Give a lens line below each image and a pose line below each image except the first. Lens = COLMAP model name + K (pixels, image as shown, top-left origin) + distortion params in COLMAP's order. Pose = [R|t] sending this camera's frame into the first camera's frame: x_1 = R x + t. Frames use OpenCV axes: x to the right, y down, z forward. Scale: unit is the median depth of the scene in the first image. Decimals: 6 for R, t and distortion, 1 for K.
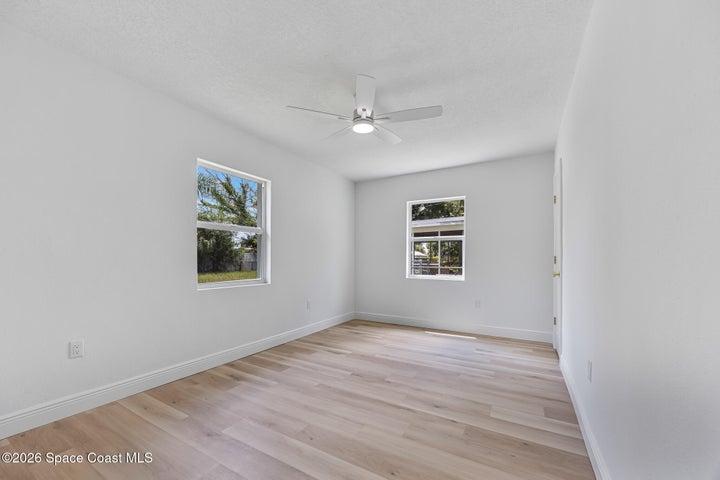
lens RADIAL K [[278.0, 0, 359.3], [0, 278.0, 244.7], [0, 0, 1]] dist [-0.001627, -0.000150]
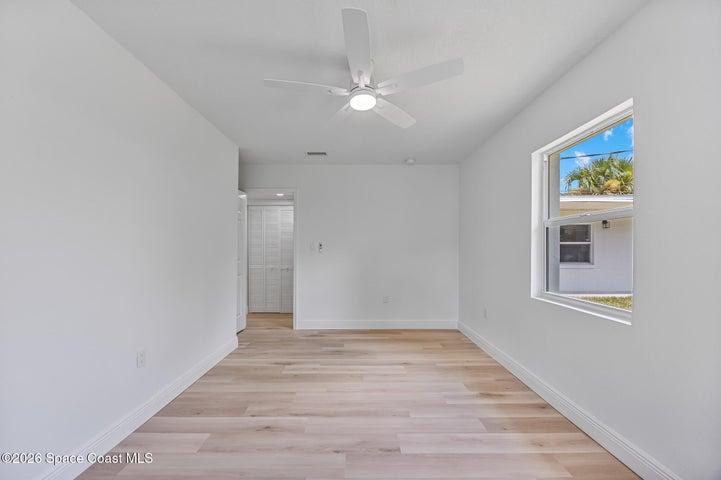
lens RADIAL K [[278.4, 0, 359.8], [0, 278.4, 244.7], [0, 0, 1]] dist [-0.001627, -0.000150]
pose [[-0.860002, -0.014520, -0.510085, 0.467270], [0.022910, 0.997488, -0.067021, 0.046889], [0.509777, -0.069325, -0.857509, 1.874611]]
